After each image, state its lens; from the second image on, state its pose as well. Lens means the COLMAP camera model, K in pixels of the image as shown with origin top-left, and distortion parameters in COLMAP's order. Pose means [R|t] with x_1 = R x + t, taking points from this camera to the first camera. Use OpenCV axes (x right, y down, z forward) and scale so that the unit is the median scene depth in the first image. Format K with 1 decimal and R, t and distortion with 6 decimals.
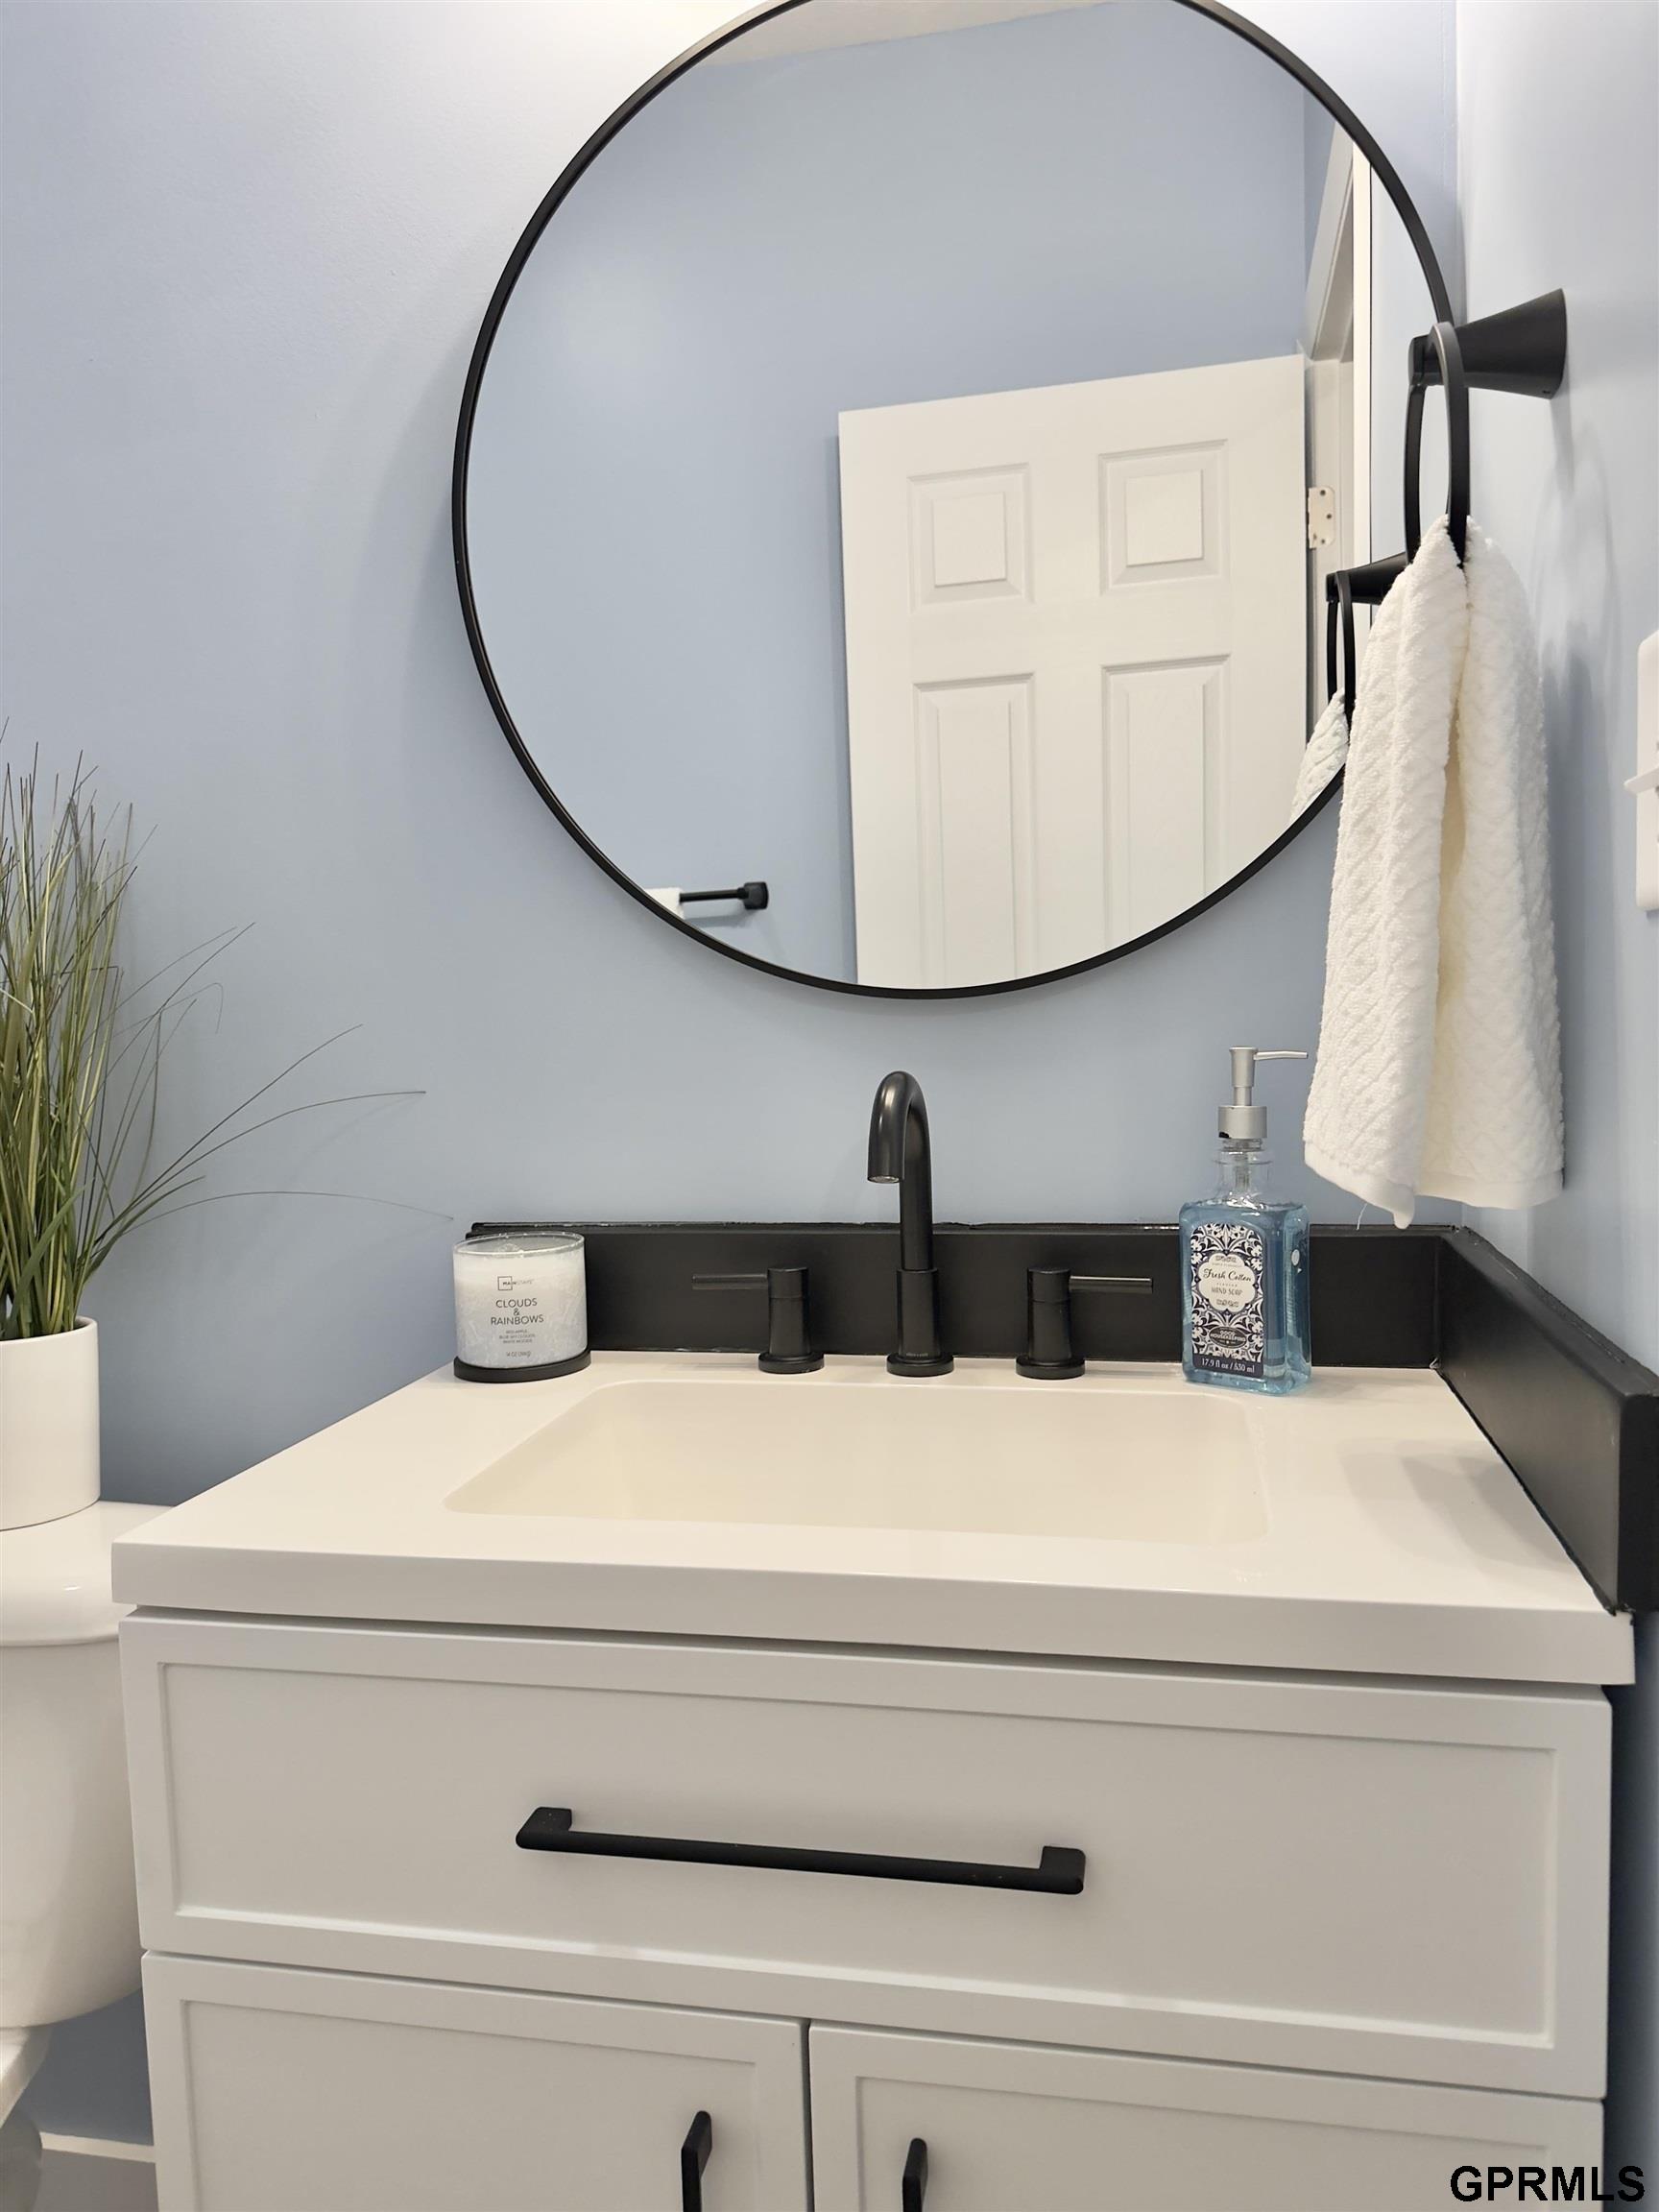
lens RADIAL K [[1539.9, 0, 829.5], [0, 1539.9, 1106.0], [0, 0, 1]] dist [0.056940, -0.083676]
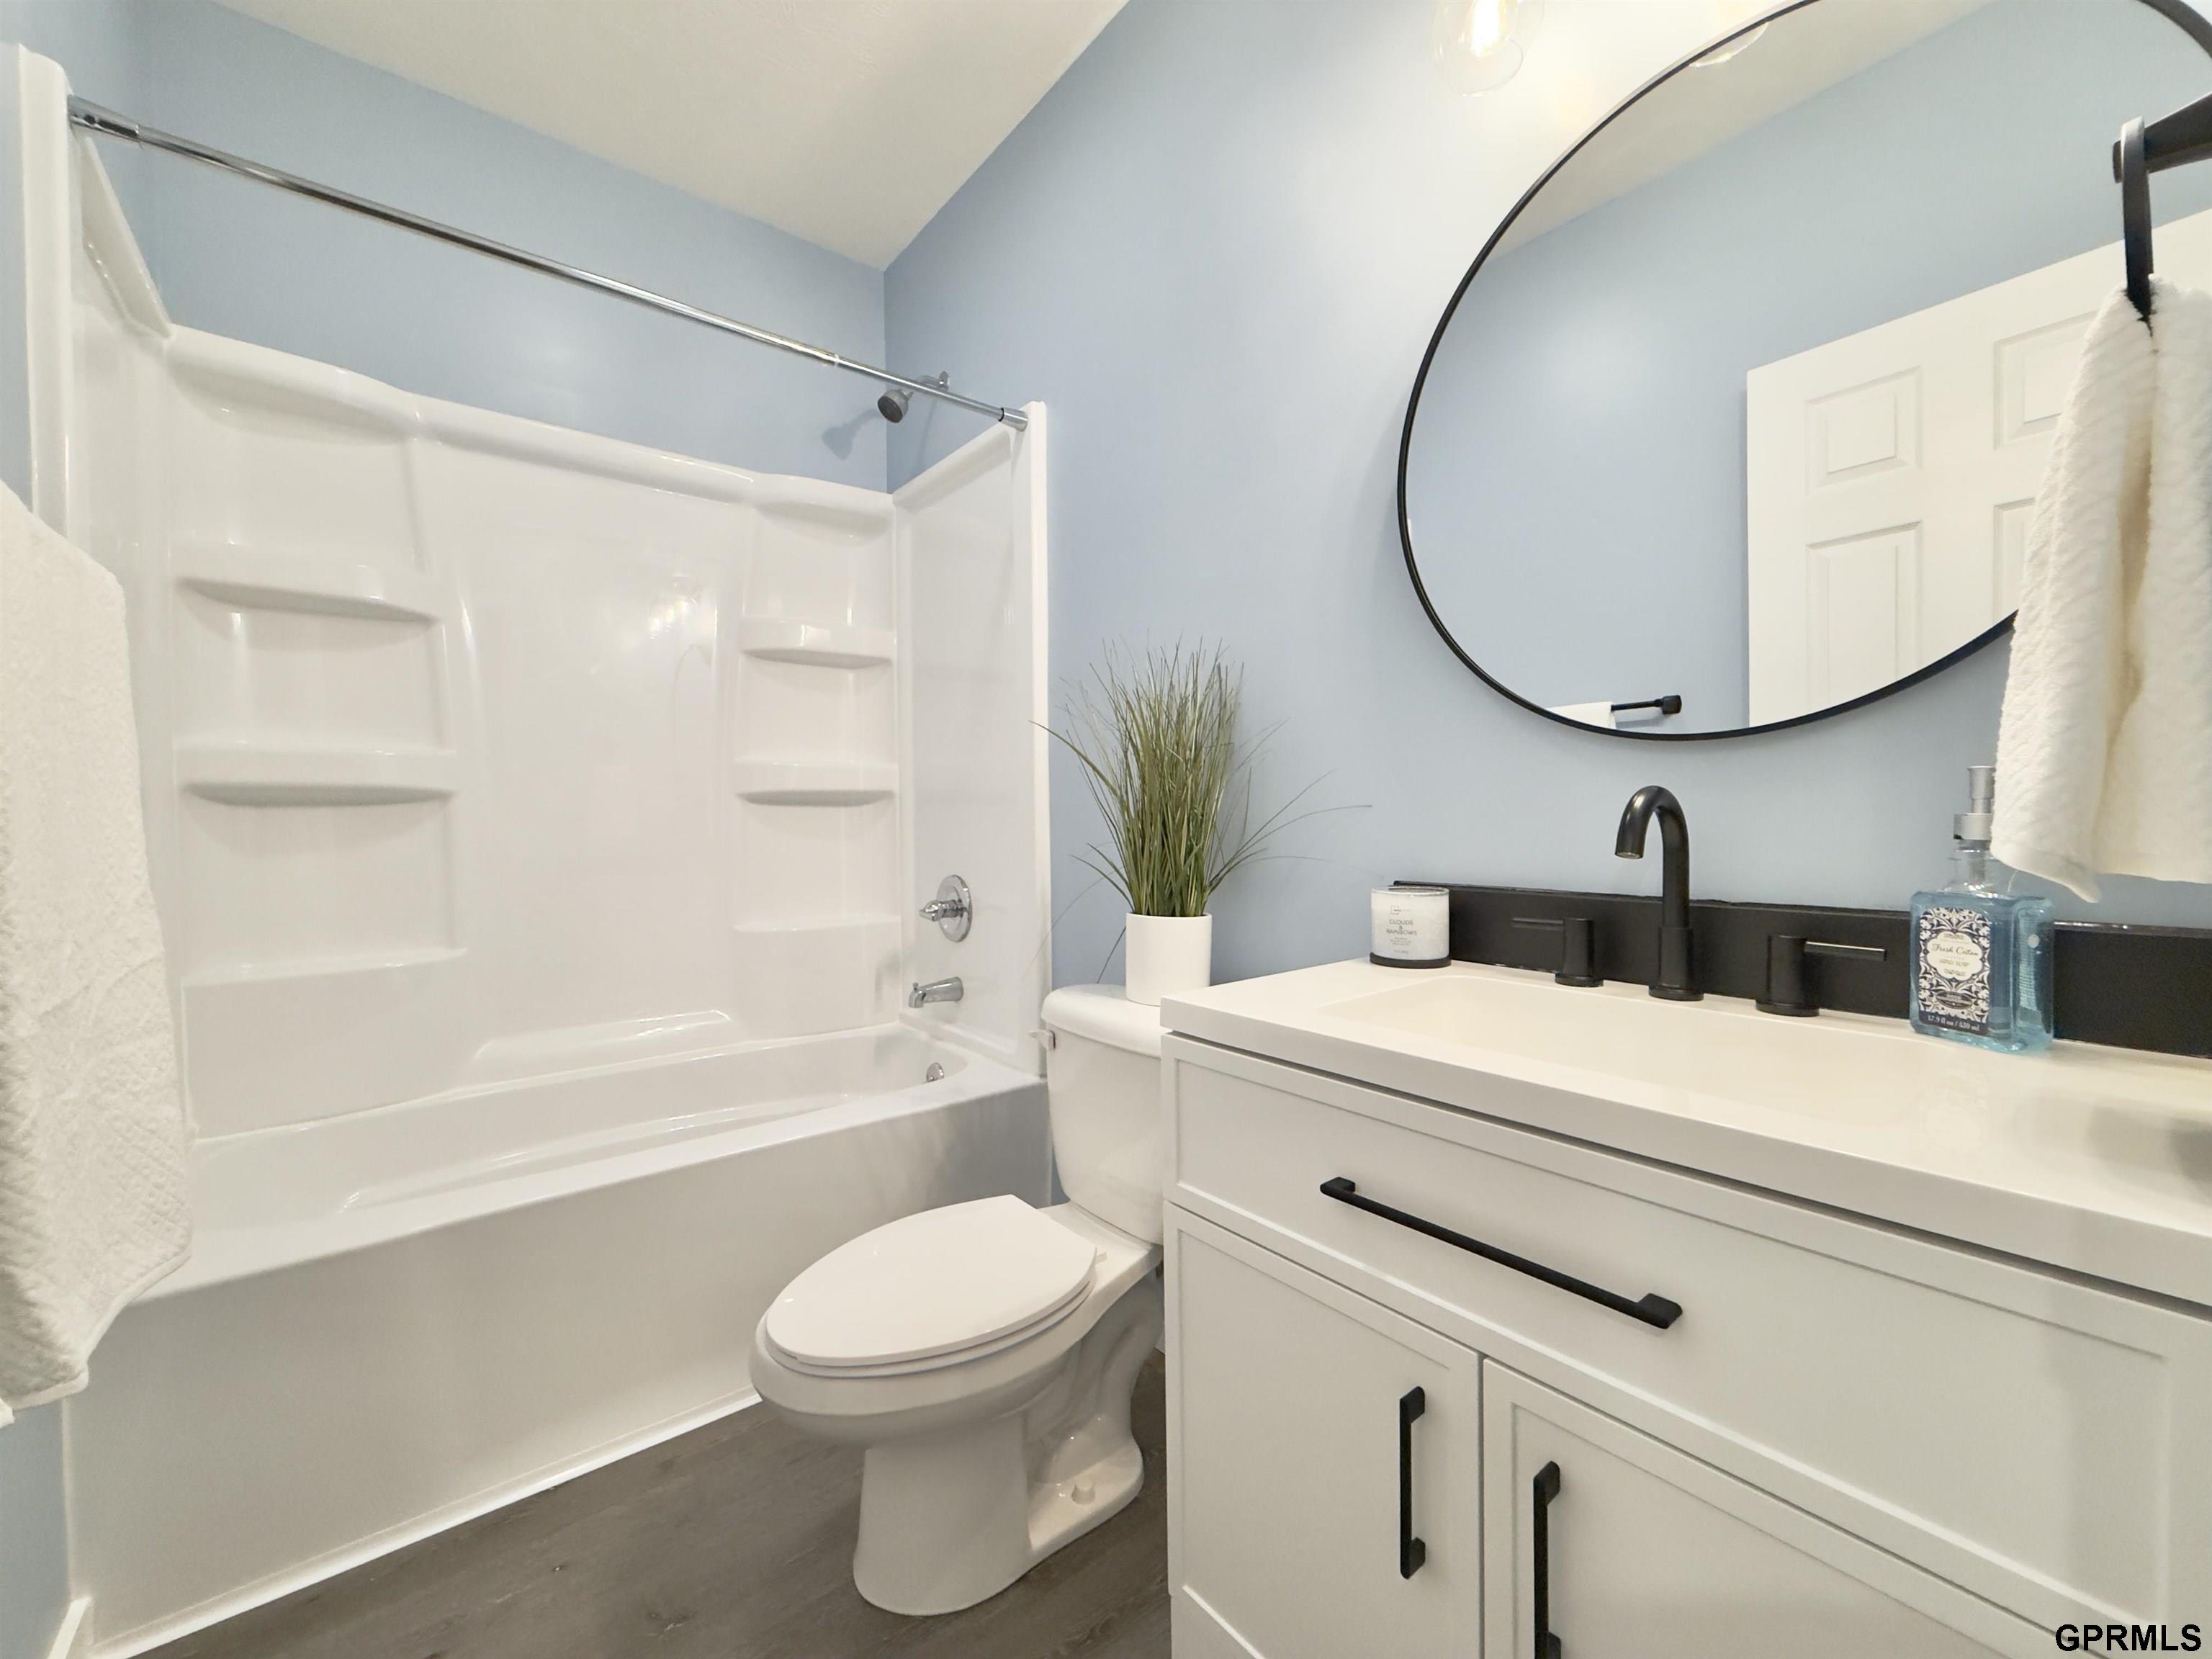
lens RADIAL K [[894.7, 0, 1106.0], [0, 894.7, 829.5], [0, 0, 1]] dist [0.002566, 0.000084]
pose [[0.762616, 0.027728, -0.646257, 0.199311], [-0.055679, 0.998187, -0.022875, 0.067314], [0.644451, 0.053428, 0.762777, 0.012471]]
